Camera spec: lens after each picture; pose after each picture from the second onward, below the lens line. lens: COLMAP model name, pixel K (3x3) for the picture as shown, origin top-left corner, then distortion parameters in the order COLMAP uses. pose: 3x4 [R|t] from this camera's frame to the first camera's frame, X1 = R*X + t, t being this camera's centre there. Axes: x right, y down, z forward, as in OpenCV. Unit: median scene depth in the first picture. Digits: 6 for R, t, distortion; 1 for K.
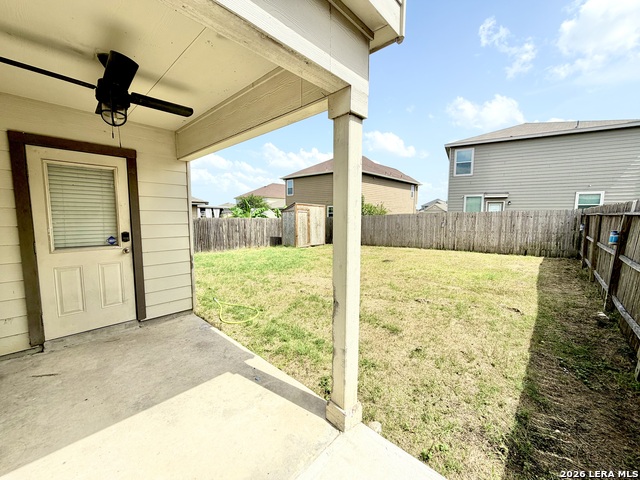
lens RADIAL K [[256.0, 0, 318.4], [0, 256.0, 239.2], [0, 0, 1]] dist [-0.000854, 0.000838]
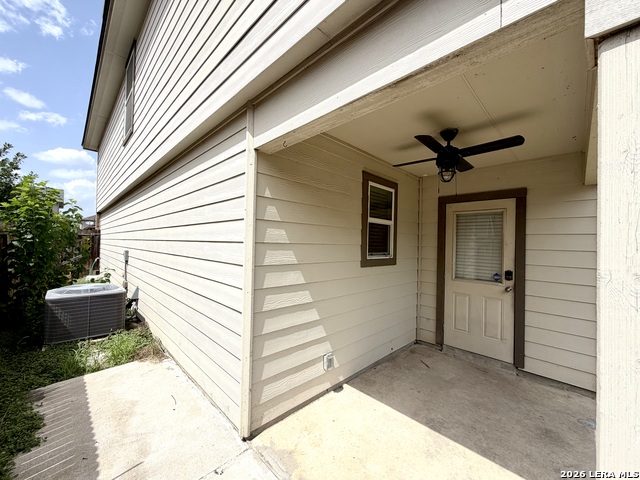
lens RADIAL K [[256.0, 0, 316.9], [0, 256.0, 239.5], [0, 0, 1]] dist [-0.000854, 0.000838]
pose [[-0.040595, -0.022746, -0.998917, 0.286132], [-0.121794, 0.992398, -0.017648, -0.040208], [0.991725, 0.120946, -0.043057, 0.283127]]
